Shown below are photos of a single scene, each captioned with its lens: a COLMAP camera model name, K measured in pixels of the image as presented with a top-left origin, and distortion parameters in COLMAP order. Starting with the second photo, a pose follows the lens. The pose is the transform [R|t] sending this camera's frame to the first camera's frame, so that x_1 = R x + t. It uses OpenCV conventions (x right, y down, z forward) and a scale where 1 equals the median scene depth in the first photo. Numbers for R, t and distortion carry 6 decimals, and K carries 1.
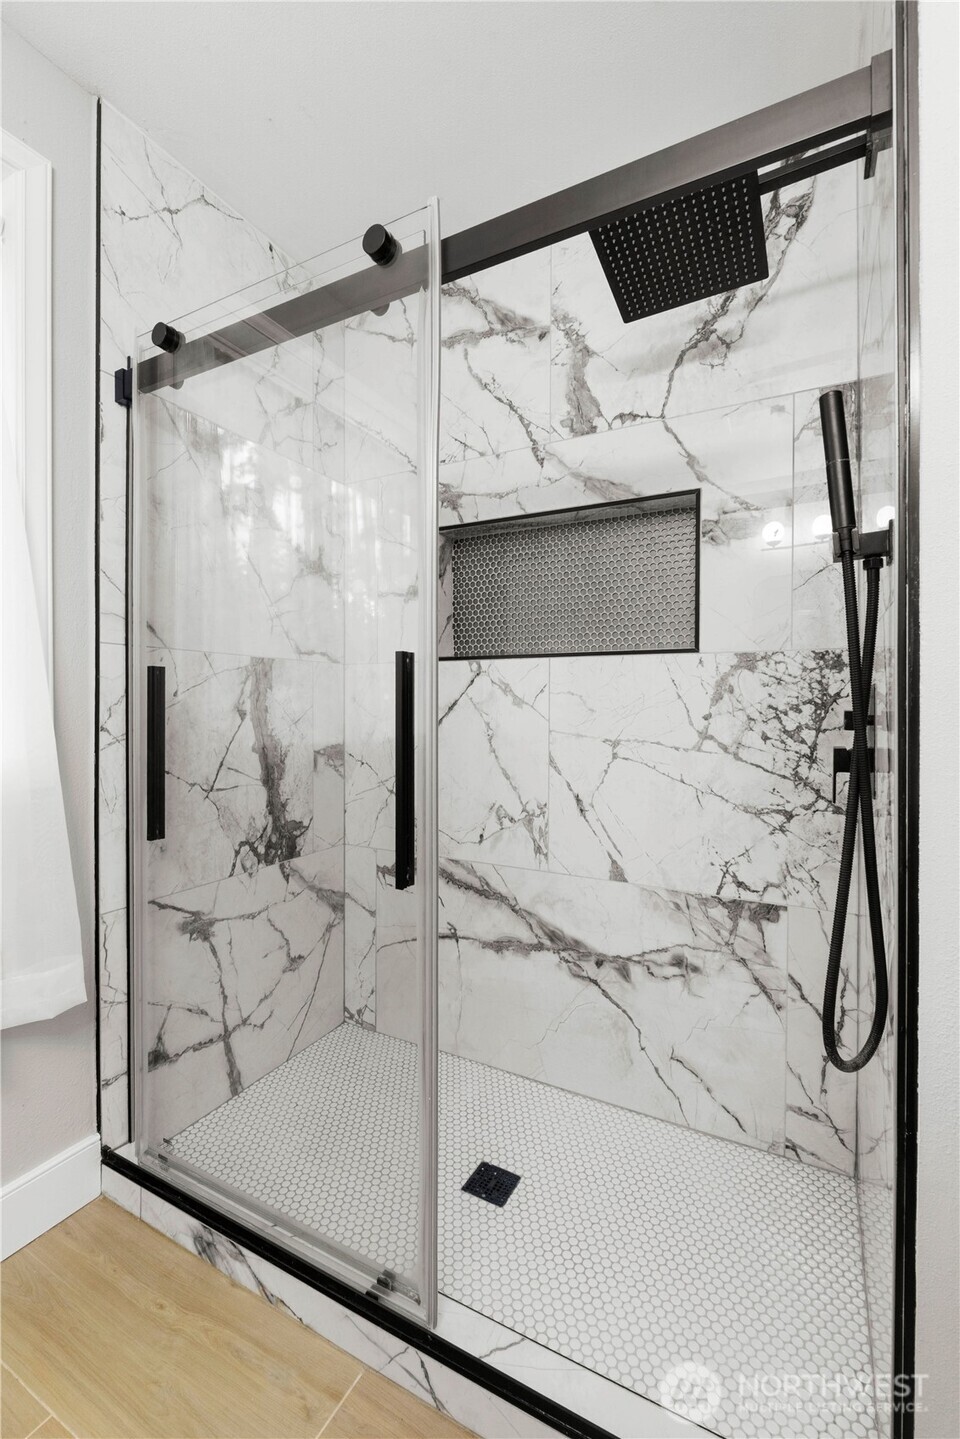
lens RADIAL K [[603.5, 0, 480.0], [0, 603.5, 719.5], [0, 0, 1]] dist [-0.002523, -0.000189]
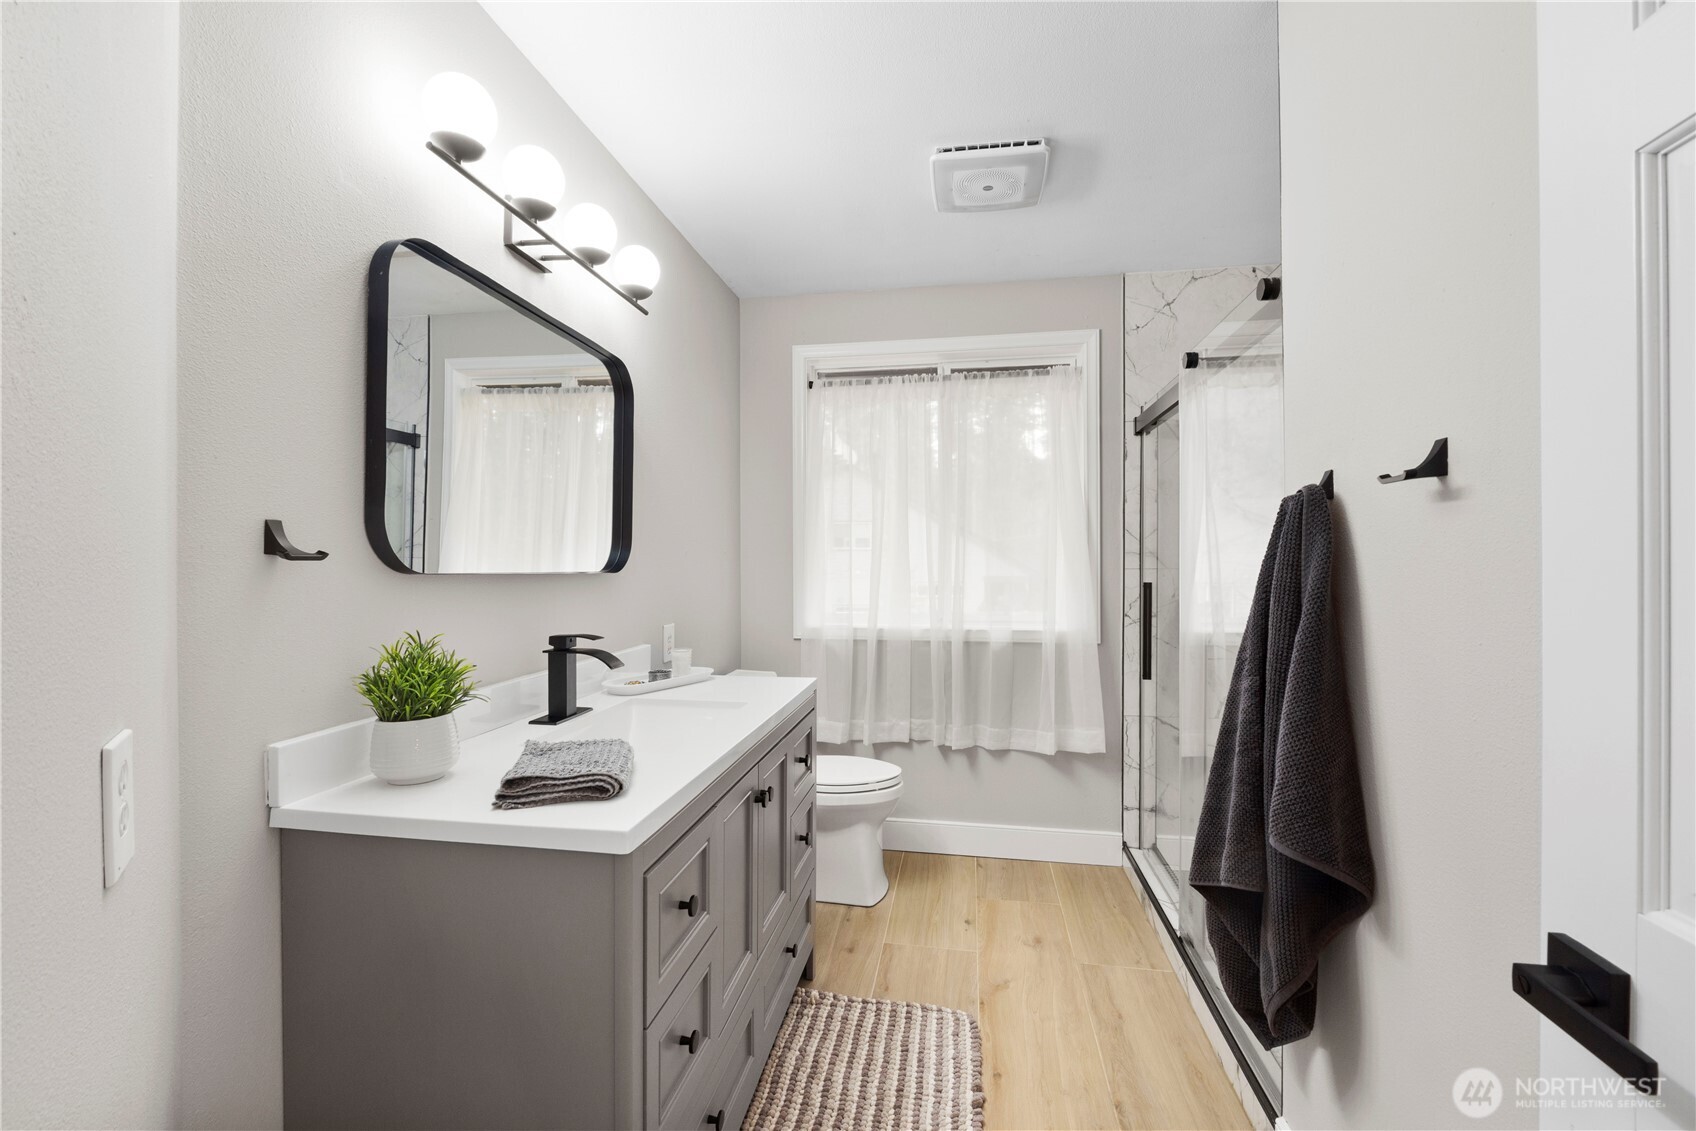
lens RADIAL K [[711.2, 0, 848.4], [0, 711.2, 556.1], [0, 0, 1]] dist [-0.002523, -0.000189]
pose [[0.286873, -0.021852, -0.957719, 1.216440], [-0.009750, 0.999621, -0.025728, -0.100581], [0.957919, 0.016718, 0.286552, -0.443205]]
